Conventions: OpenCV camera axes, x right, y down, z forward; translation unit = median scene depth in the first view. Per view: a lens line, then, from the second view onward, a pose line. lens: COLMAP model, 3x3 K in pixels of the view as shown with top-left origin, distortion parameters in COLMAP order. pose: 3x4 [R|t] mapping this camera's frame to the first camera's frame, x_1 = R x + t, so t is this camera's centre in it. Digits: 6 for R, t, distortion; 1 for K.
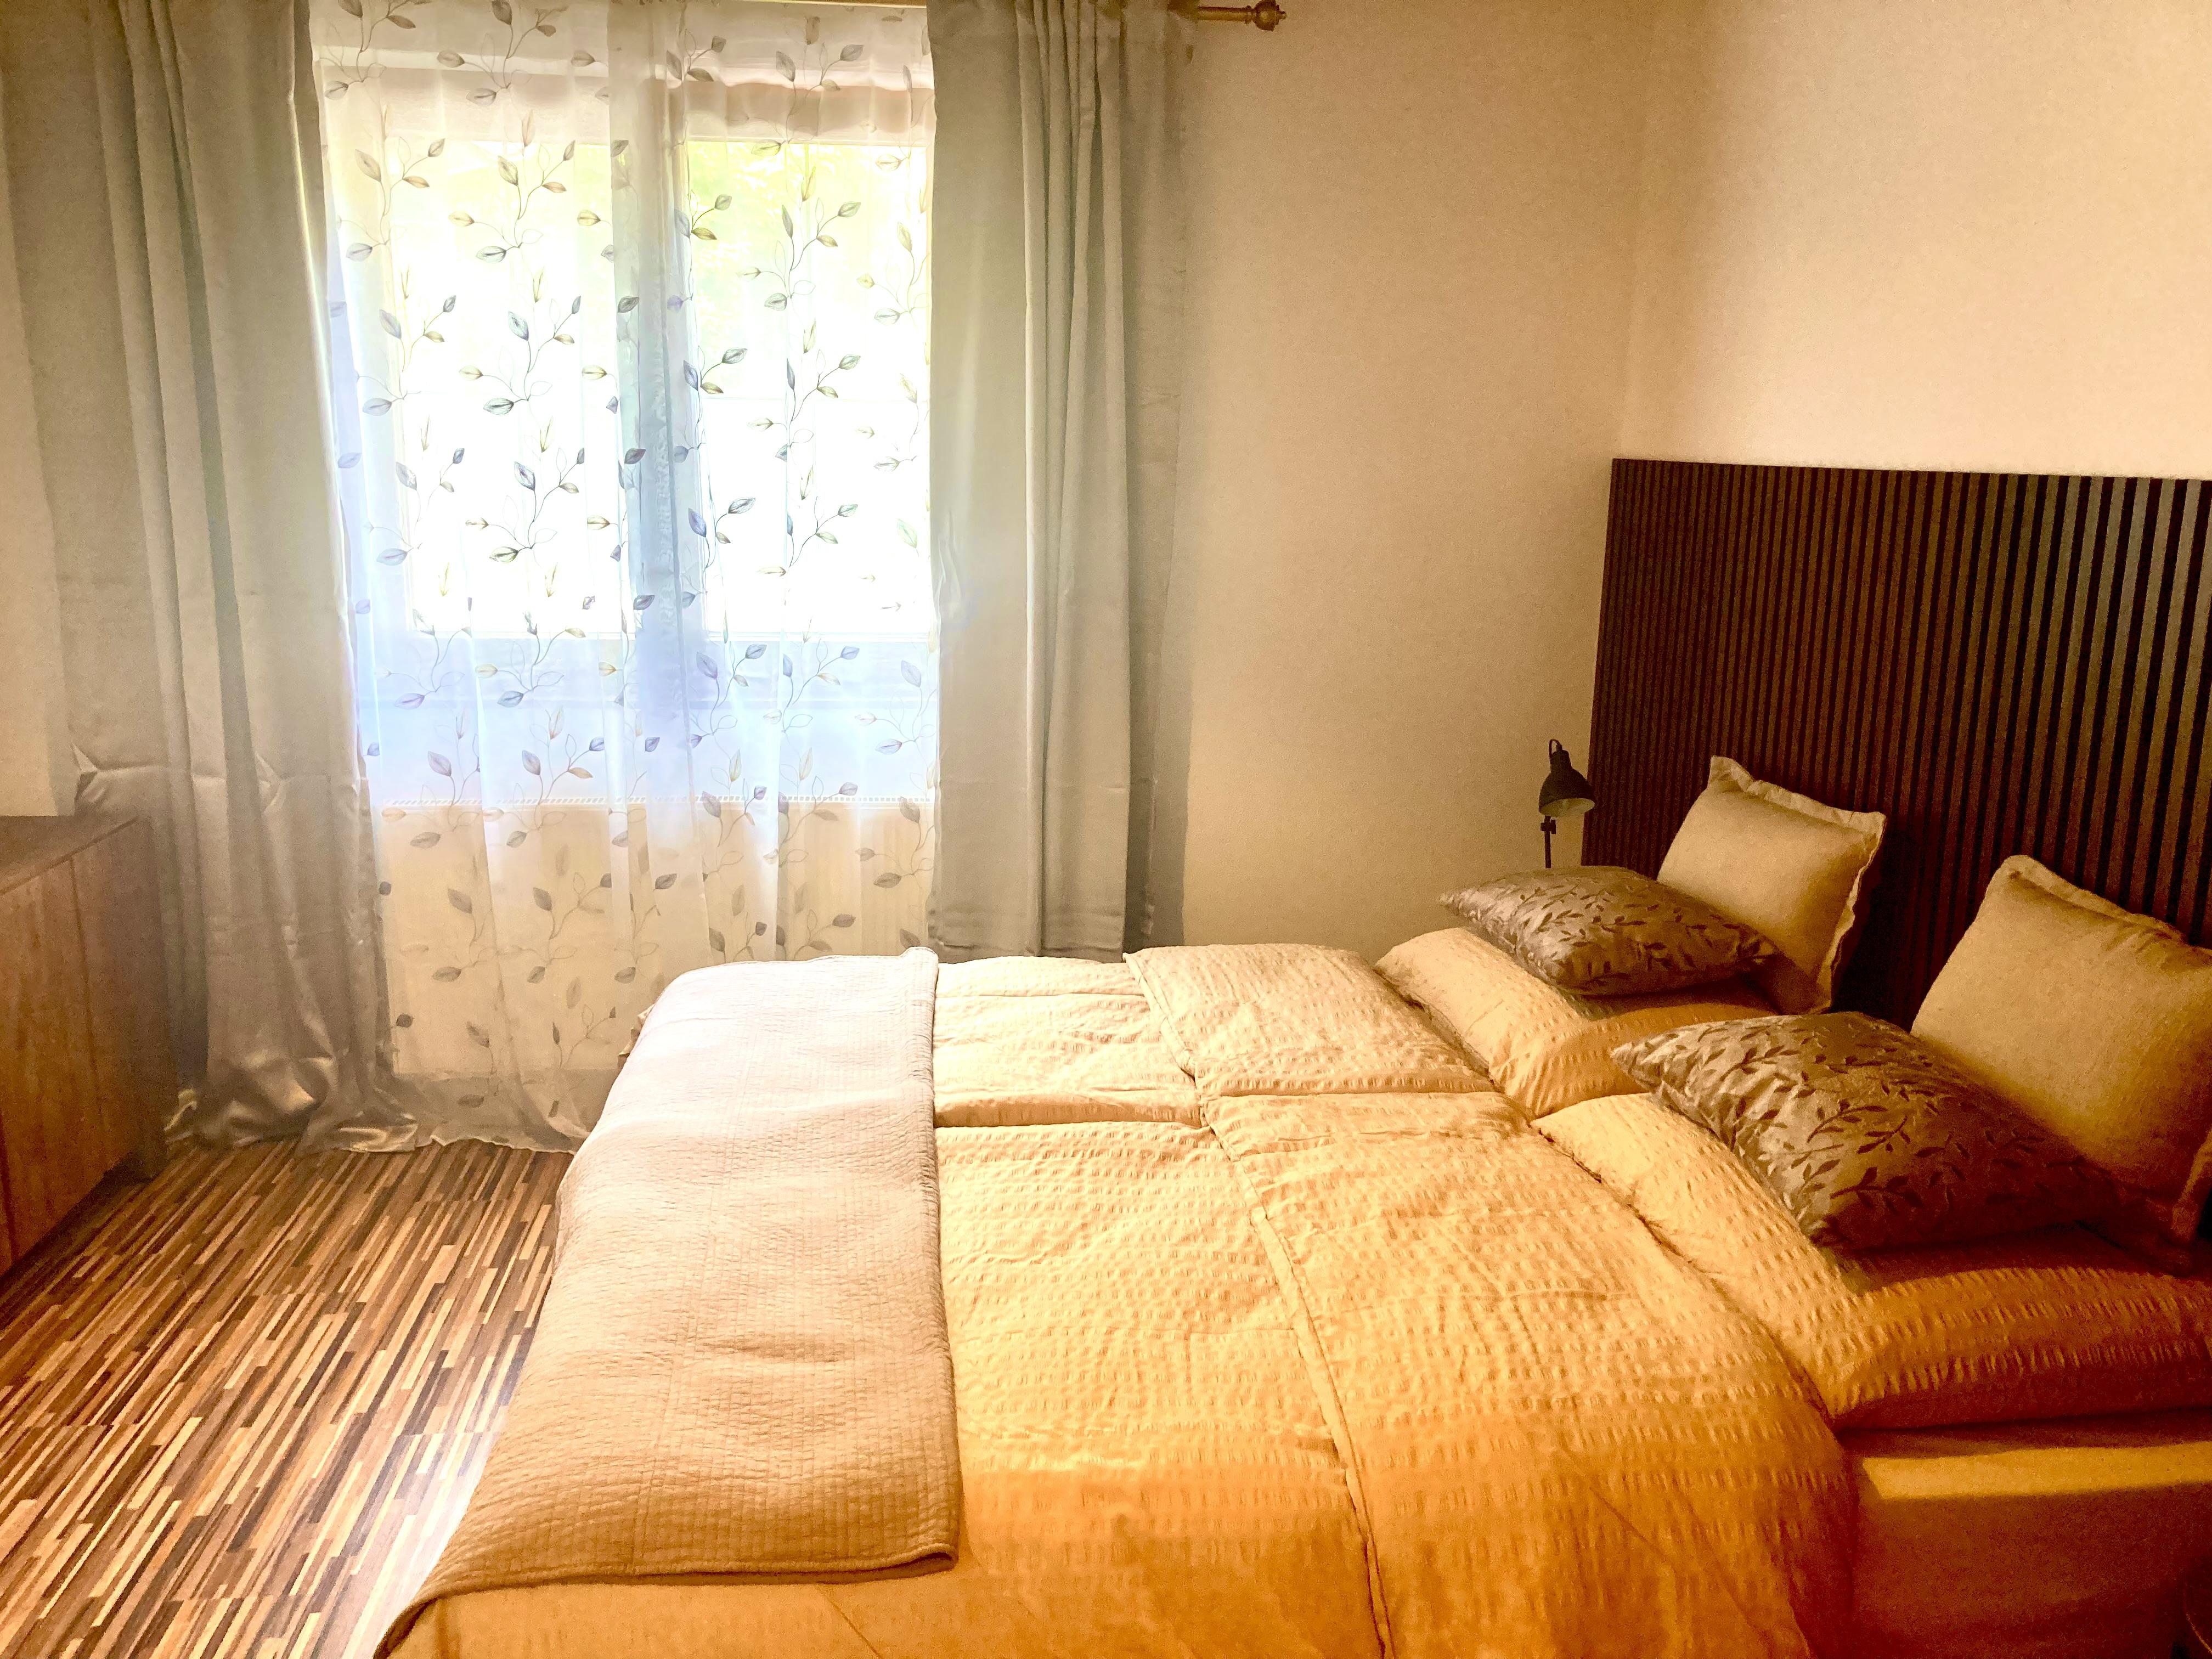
lens RADIAL K [[1855.4, 0, 1101.9], [0, 1855.4, 829.5], [0, 0, 1]] dist [0.043034, -0.054326]
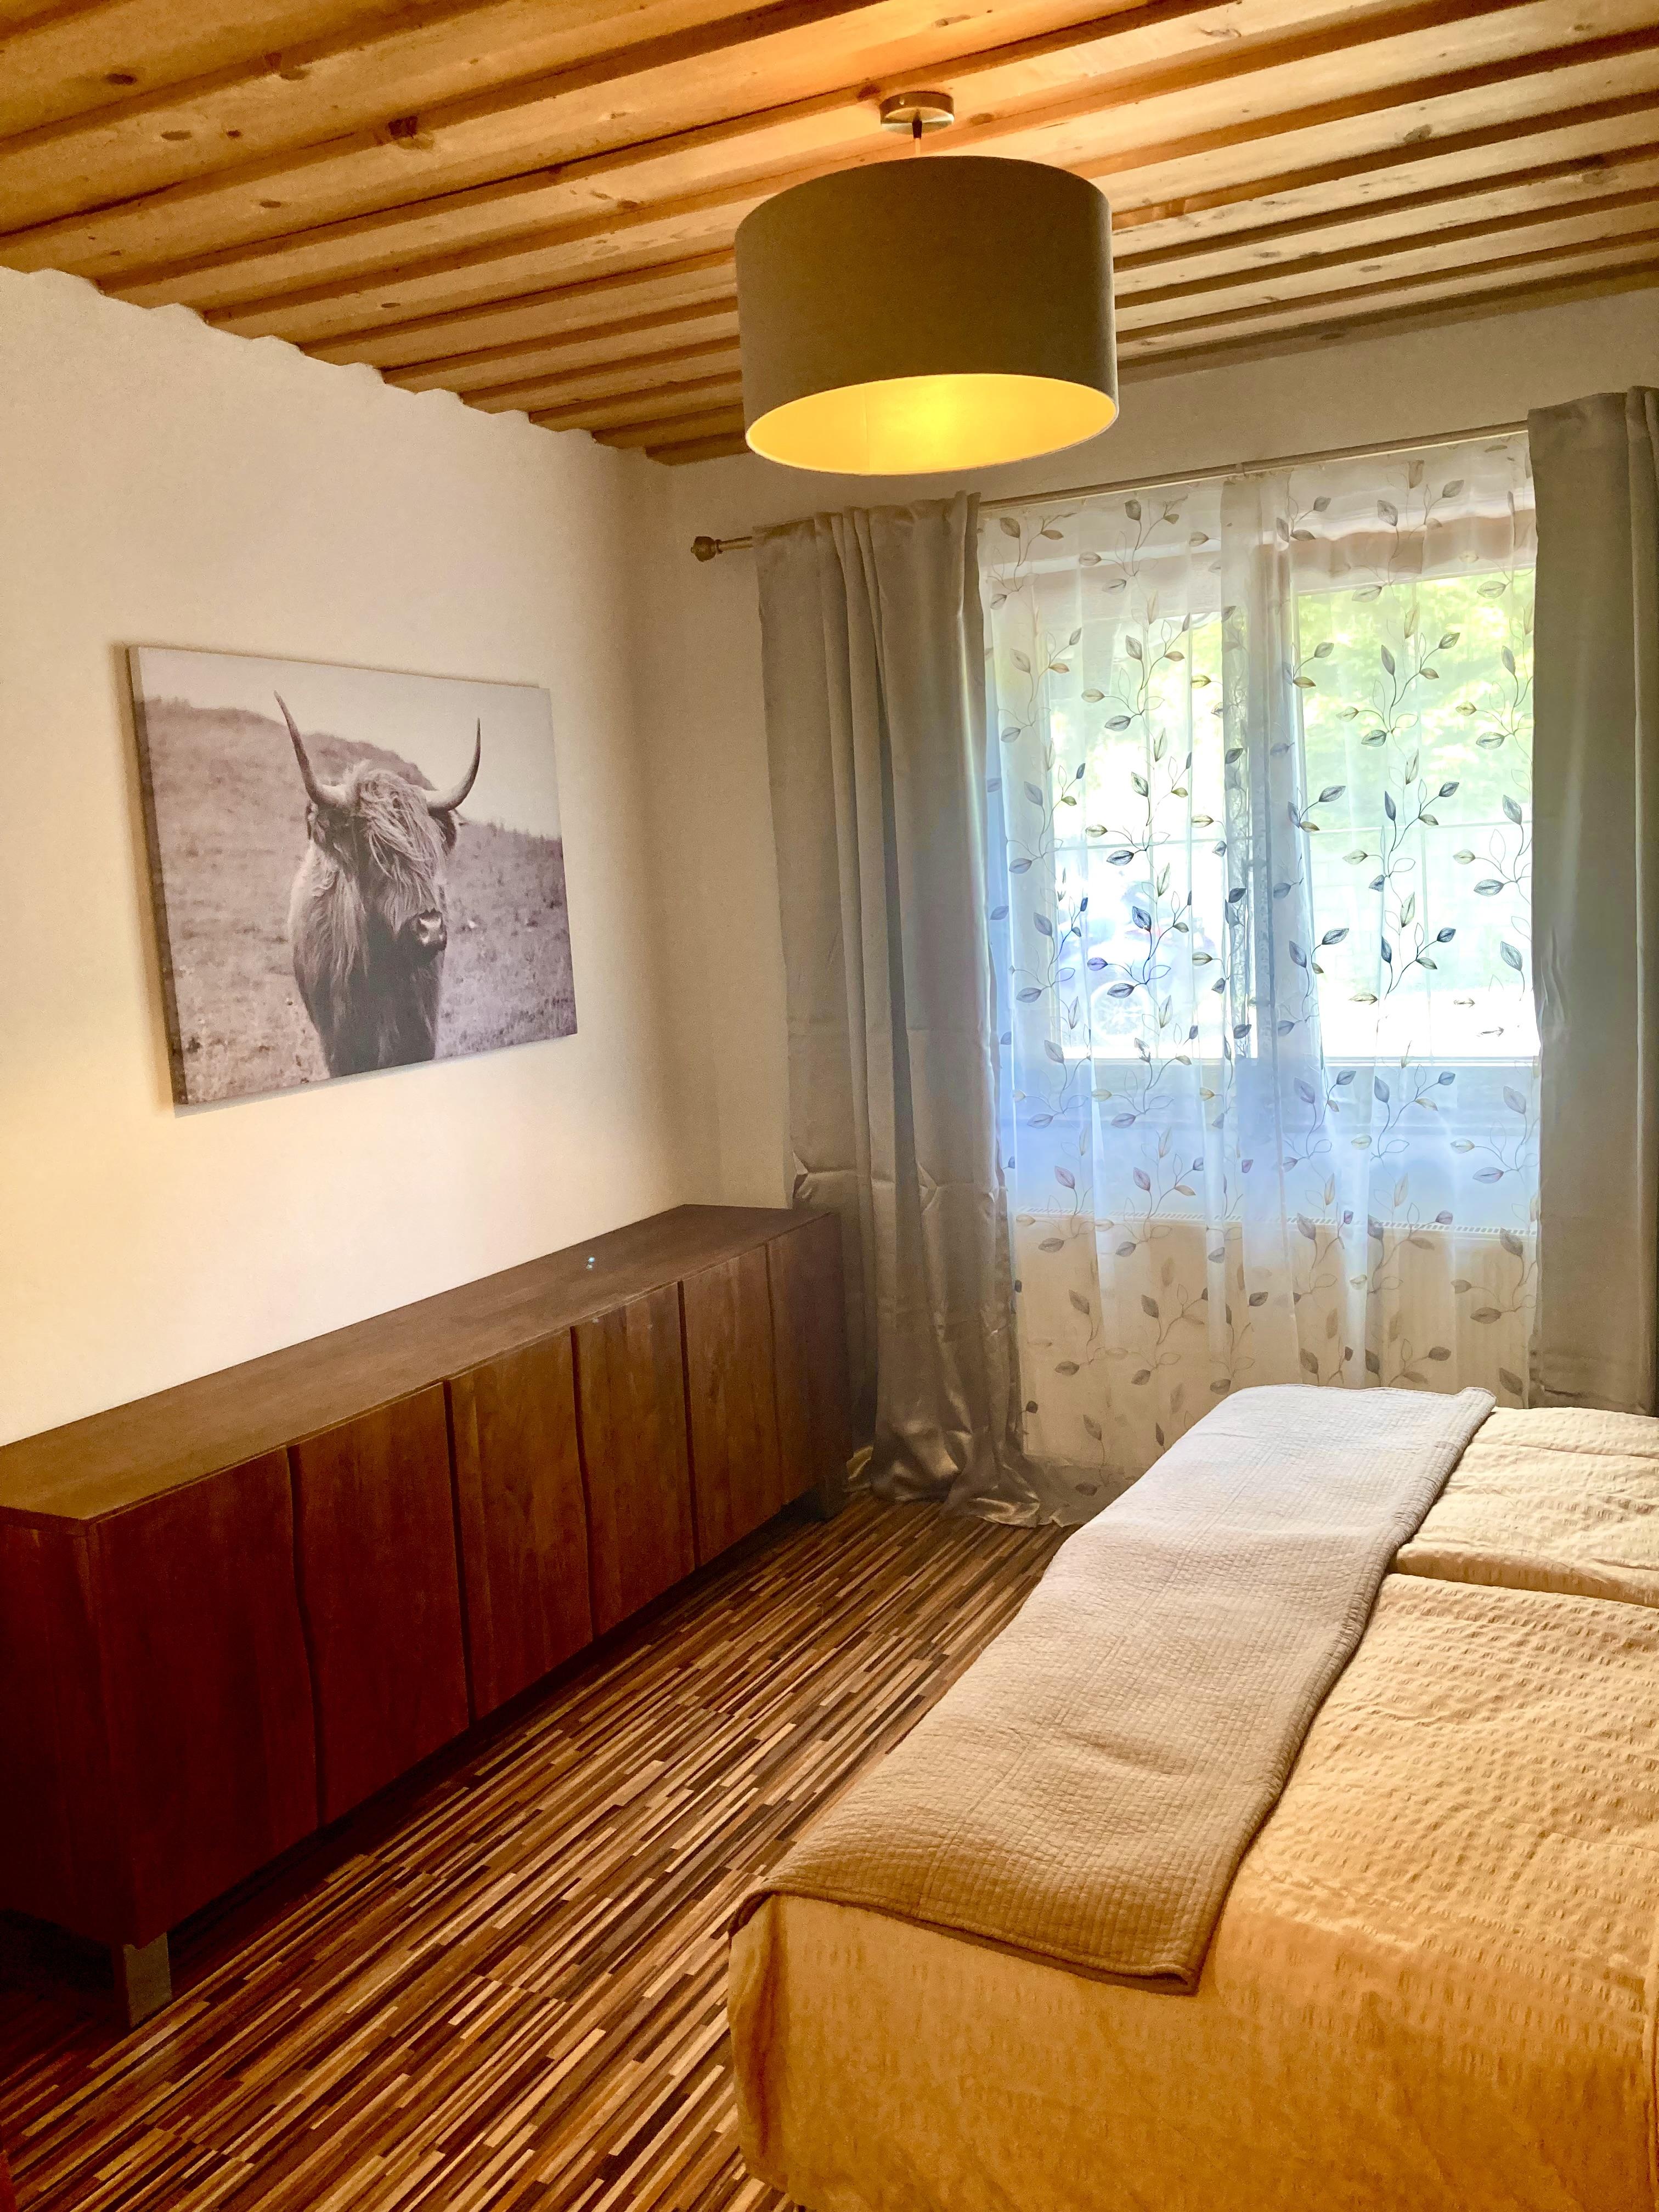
lens RADIAL K [[1855.4, 0, 807.4], [0, 1855.4, 1087.6], [0, 0, 1]] dist [0.043034, -0.054326]
pose [[0.823620, 0.008257, -0.567082, 0.155115], [-0.053957, 0.996499, -0.063856, -0.010254], [0.564570, 0.083191, 0.821182, 0.000881]]
